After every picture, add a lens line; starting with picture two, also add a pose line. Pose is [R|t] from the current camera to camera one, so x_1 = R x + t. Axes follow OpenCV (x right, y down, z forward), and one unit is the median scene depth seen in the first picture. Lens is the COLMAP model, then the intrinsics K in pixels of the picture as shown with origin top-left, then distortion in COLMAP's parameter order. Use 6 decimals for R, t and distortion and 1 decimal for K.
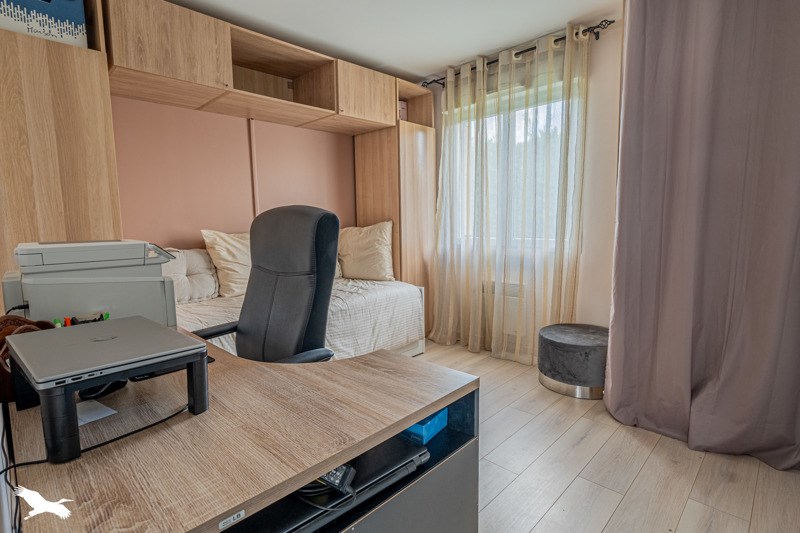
lens RADIAL K [[397.4, 0, 405.8], [0, 397.4, 263.6], [0, 0, 1]] dist [0.001865, 0.000956]
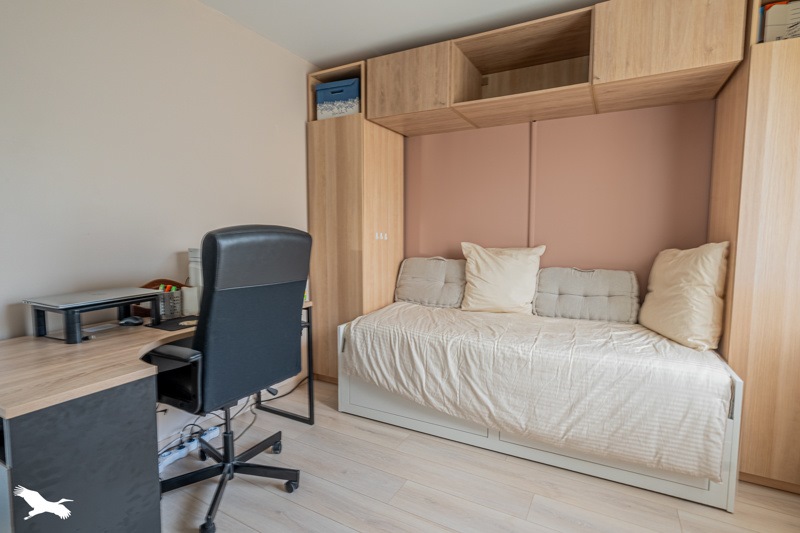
lens RADIAL K [[397.4, 0, 405.8], [0, 397.4, 263.6], [0, 0, 1]] dist [0.001865, 0.000956]
pose [[0.273698, 0.097537, -0.956857, 0.476555], [-0.114838, 0.991042, 0.068173, -0.085484], [0.954935, 0.091225, 0.282447, 0.574373]]
